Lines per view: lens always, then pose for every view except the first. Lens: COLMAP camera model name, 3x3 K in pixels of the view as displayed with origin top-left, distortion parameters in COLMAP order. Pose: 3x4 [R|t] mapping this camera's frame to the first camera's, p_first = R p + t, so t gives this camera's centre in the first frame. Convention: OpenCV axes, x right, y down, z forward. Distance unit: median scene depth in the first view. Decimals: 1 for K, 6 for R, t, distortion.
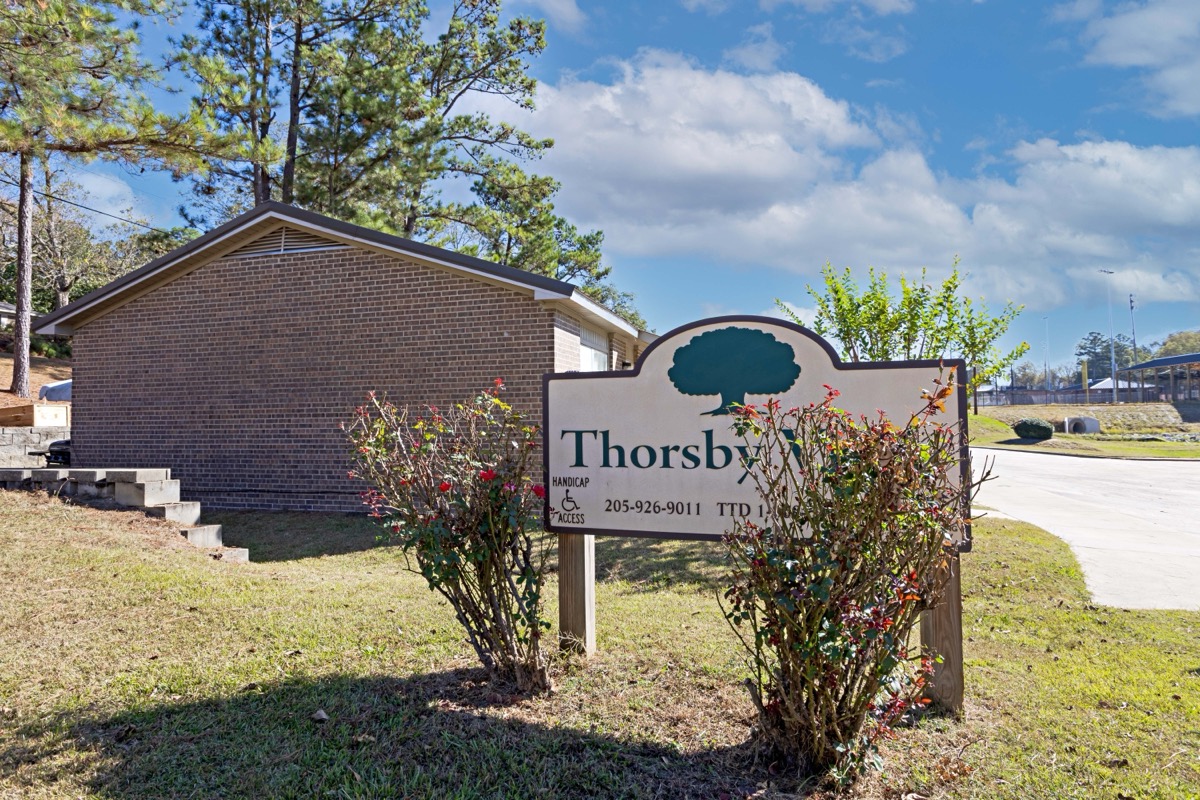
lens RADIAL K [[699.4, 0, 600.0], [0, 699.4, 400.0], [0, 0, 1]] dist [-0.000369, -0.000054]
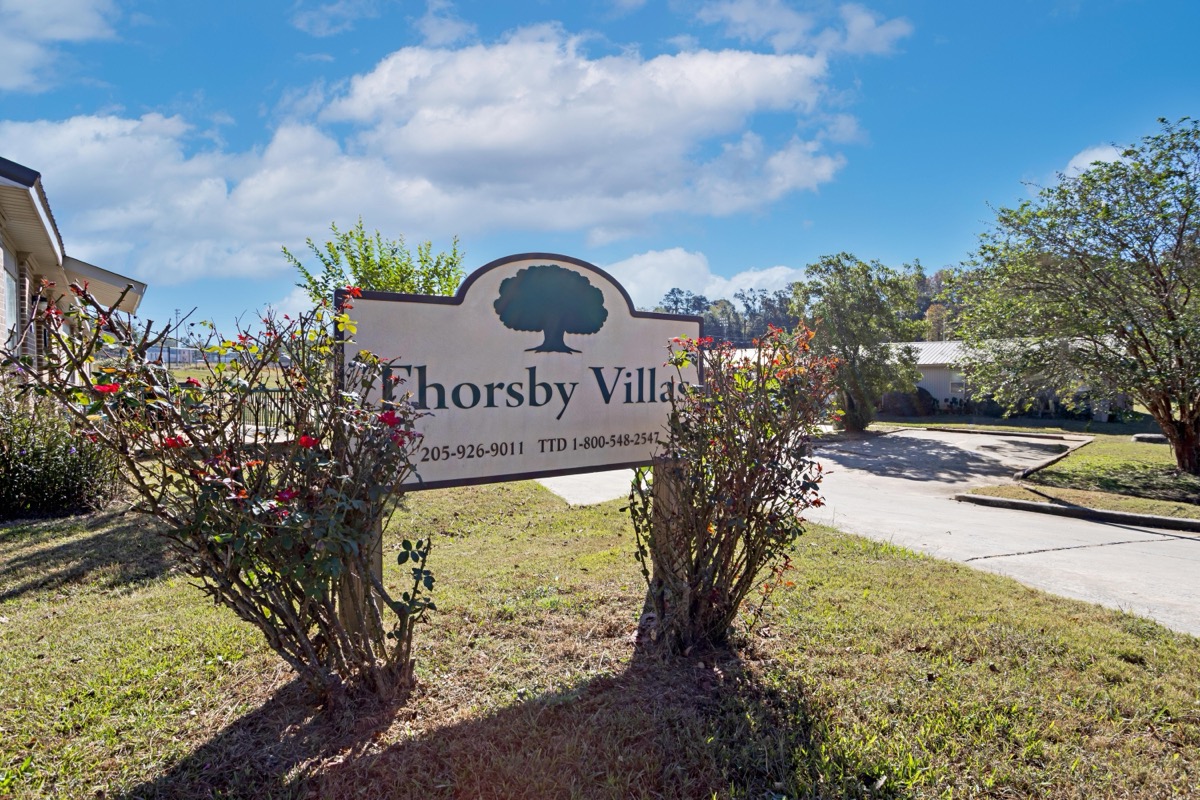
lens RADIAL K [[627.2, 0, 600.0], [0, 627.2, 400.0], [0, 0, 1]] dist [-0.000754, 0.000228]
pose [[0.569798, -0.015375, 0.821641, -0.511606], [-0.023527, 0.999110, 0.035011, 0.055744], [-0.821448, -0.039280, 0.568929, 0.413969]]
